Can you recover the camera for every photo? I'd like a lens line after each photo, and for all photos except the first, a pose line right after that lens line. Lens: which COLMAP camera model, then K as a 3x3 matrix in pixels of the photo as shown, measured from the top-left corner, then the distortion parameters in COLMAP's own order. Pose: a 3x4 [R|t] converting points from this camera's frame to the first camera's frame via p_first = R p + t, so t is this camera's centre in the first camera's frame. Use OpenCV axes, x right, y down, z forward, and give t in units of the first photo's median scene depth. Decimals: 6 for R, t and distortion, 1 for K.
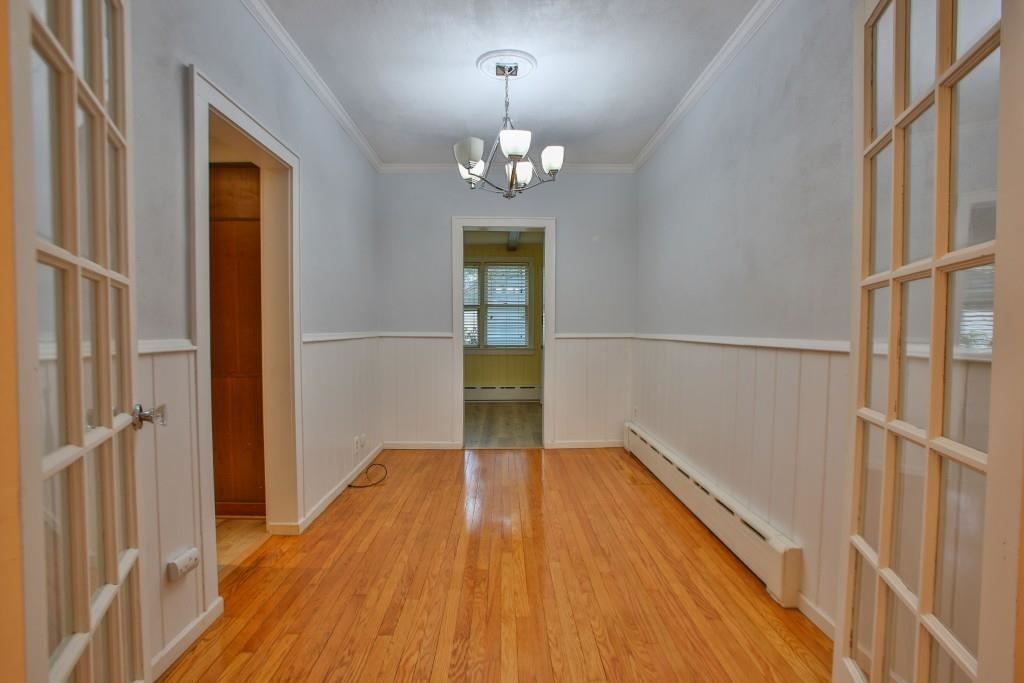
lens RADIAL K [[470.2, 0, 512.0], [0, 470.2, 341.5], [0, 0, 1]] dist [0.000395, 0.000038]
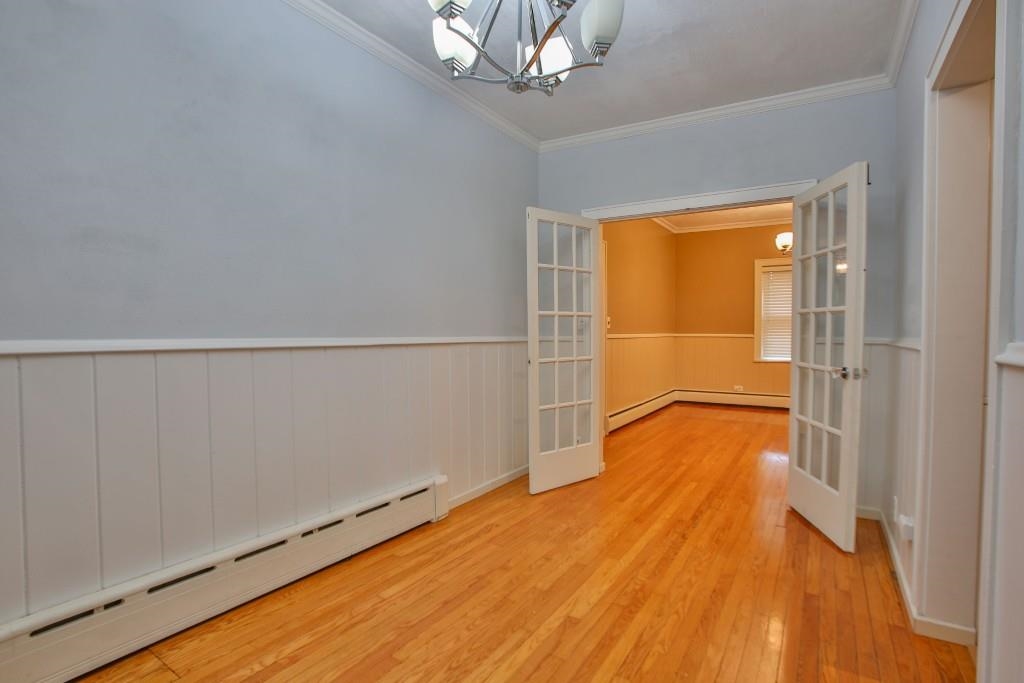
lens RADIAL K [[499.2, 0, 512.0], [0, 499.2, 341.5], [0, 0, 1]] dist [0.000636, 0.000366]
pose [[-0.824396, -0.012602, 0.565872, -0.431260], [0.007008, 0.999448, 0.032469, -0.040005], [-0.565969, 0.030733, -0.823853, 1.918265]]
